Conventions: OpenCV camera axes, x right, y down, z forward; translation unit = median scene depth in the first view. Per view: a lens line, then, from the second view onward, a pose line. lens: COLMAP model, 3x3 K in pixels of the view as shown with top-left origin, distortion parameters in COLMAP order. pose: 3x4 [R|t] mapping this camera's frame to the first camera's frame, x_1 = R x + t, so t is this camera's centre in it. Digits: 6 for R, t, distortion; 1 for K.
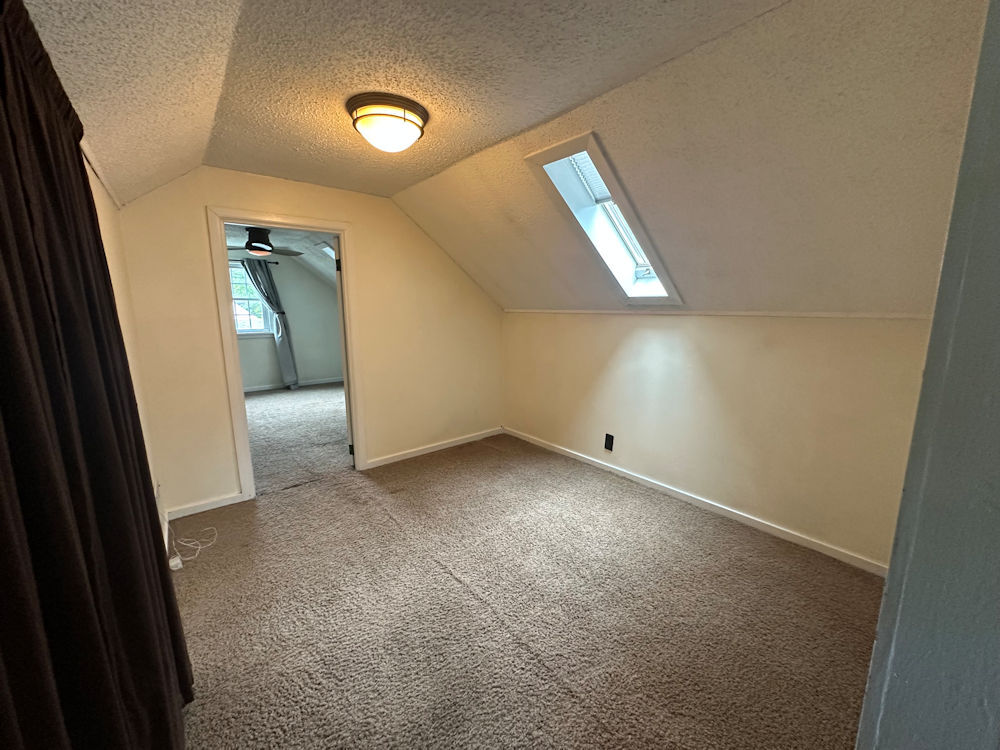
lens RADIAL K [[398.9, 0, 499.0], [0, 398.9, 376.0], [0, 0, 1]] dist [0.001626, 0.000902]
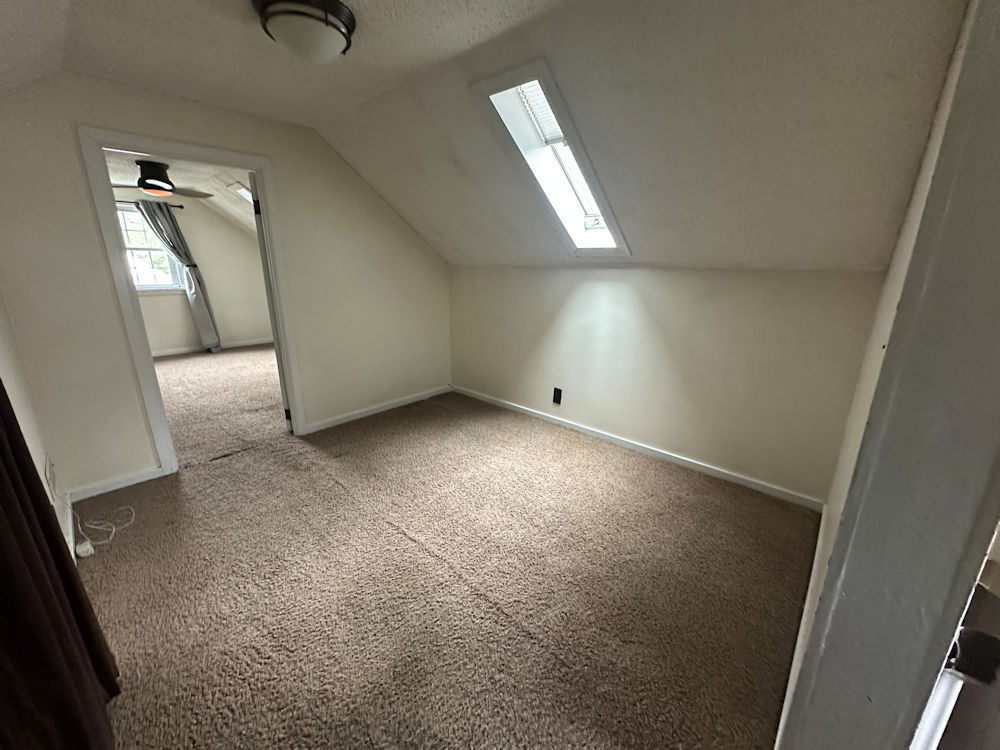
lens RADIAL K [[398.9, 0, 499.3], [0, 398.9, 375.3], [0, 0, 1]] dist [0.001626, 0.000902]
pose [[0.989921, -0.030471, 0.138303, -0.012598], [0.016380, 0.994660, 0.101902, 0.011261], [-0.140669, -0.098610, 0.985134, 0.037054]]
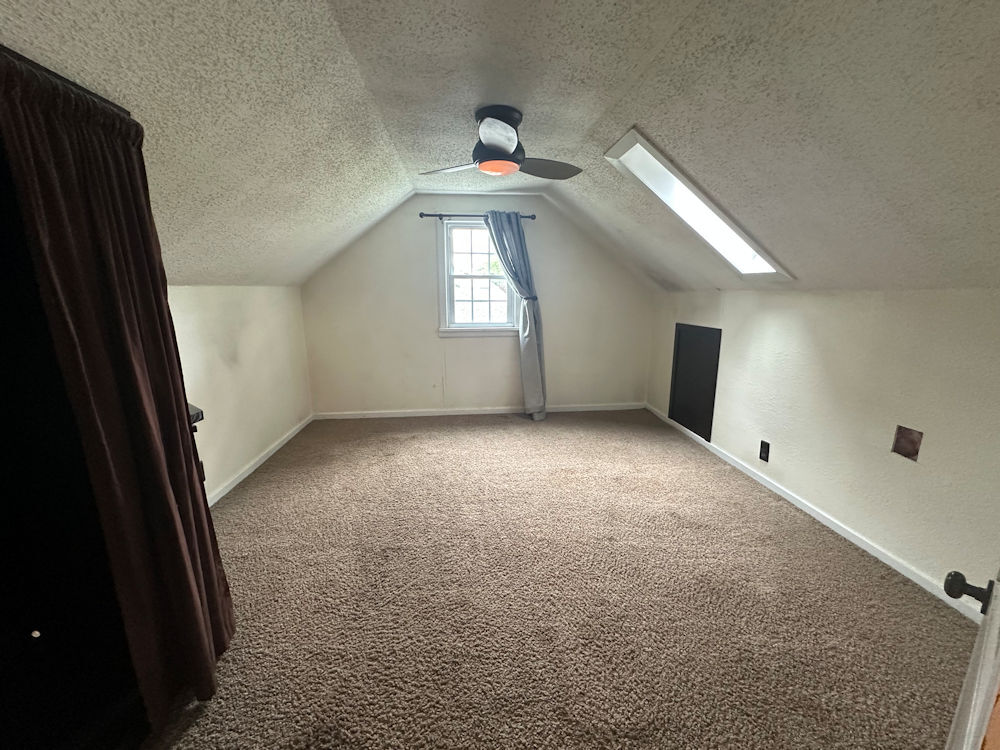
lens RADIAL K [[398.9, 0, 498.5], [0, 398.9, 375.3], [0, 0, 1]] dist [0.001626, 0.000902]
pose [[0.828599, 0.113055, -0.548308, -0.747387], [-0.089557, 0.993552, 0.069522, -0.247646], [0.552633, -0.008501, 0.833381, 1.445008]]
